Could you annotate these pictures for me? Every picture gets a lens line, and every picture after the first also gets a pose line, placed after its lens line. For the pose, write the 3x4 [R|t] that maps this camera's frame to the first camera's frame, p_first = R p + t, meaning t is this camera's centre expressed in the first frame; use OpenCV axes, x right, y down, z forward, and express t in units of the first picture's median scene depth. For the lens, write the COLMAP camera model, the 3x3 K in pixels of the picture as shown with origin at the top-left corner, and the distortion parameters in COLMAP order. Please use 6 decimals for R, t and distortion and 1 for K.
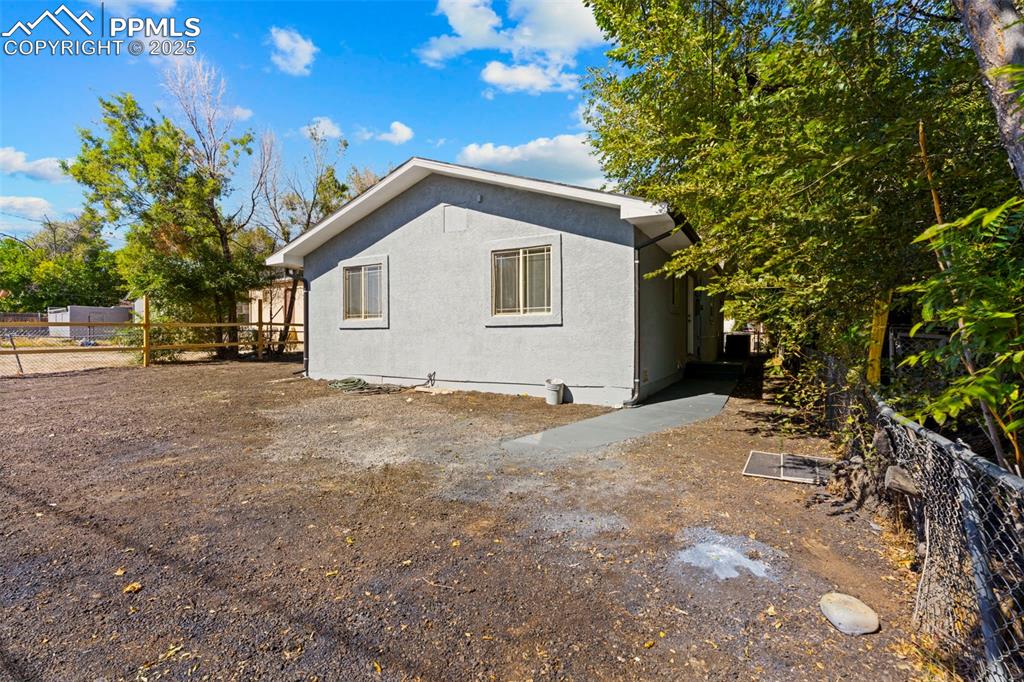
lens RADIAL K [[471.7, 0, 504.2], [0, 471.7, 338.5], [0, 0, 1]] dist [0.001674, 0.000535]
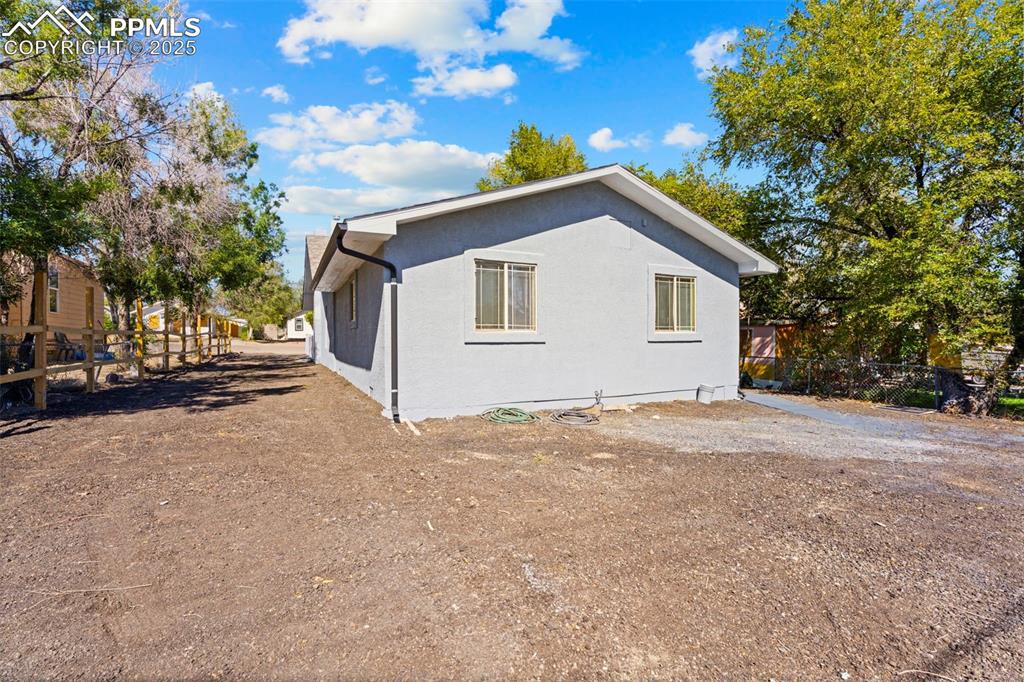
lens RADIAL K [[462.9, 0, 514.7], [0, 462.9, 345.0], [0, 0, 1]] dist [0.001519, 0.000219]
pose [[0.540856, 0.001240, 0.841114, -1.065019], [0.013448, 0.999858, -0.010121, -0.011454], [-0.841008, 0.016785, 0.540762, 0.662958]]
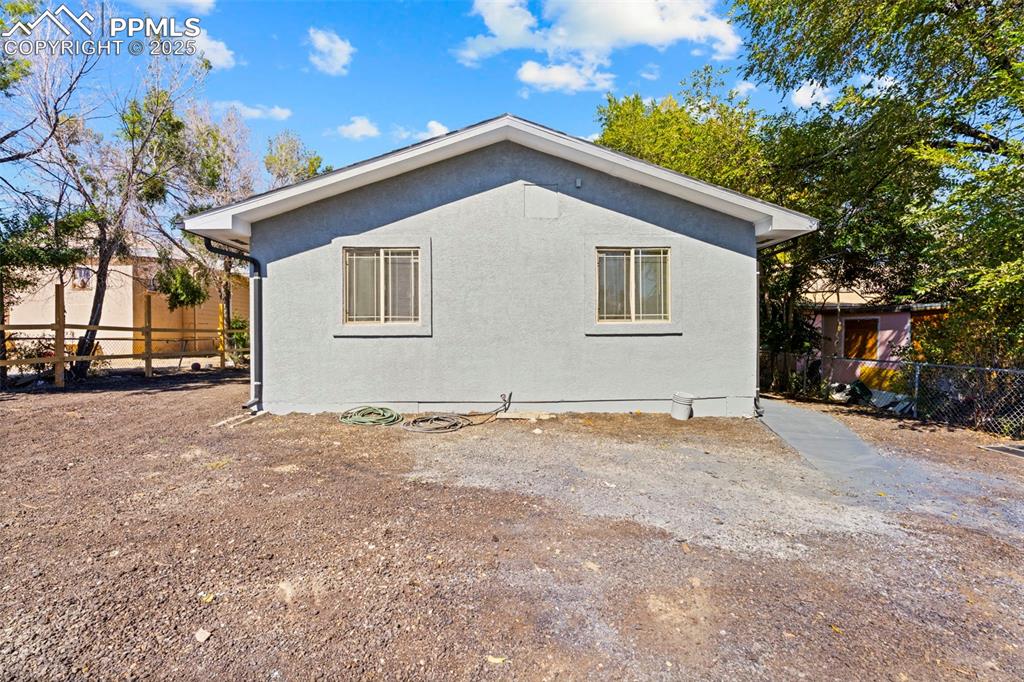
lens RADIAL K [[452.6, 0, 512.3], [0, 452.6, 342.6], [0, 0, 1]] dist [-0.001317, 0.000153]
pose [[0.847059, -0.005298, 0.531472, -0.566618], [0.005918, 0.999982, 0.000536, -0.012756], [-0.531466, 0.002691, 0.847076, 0.368405]]
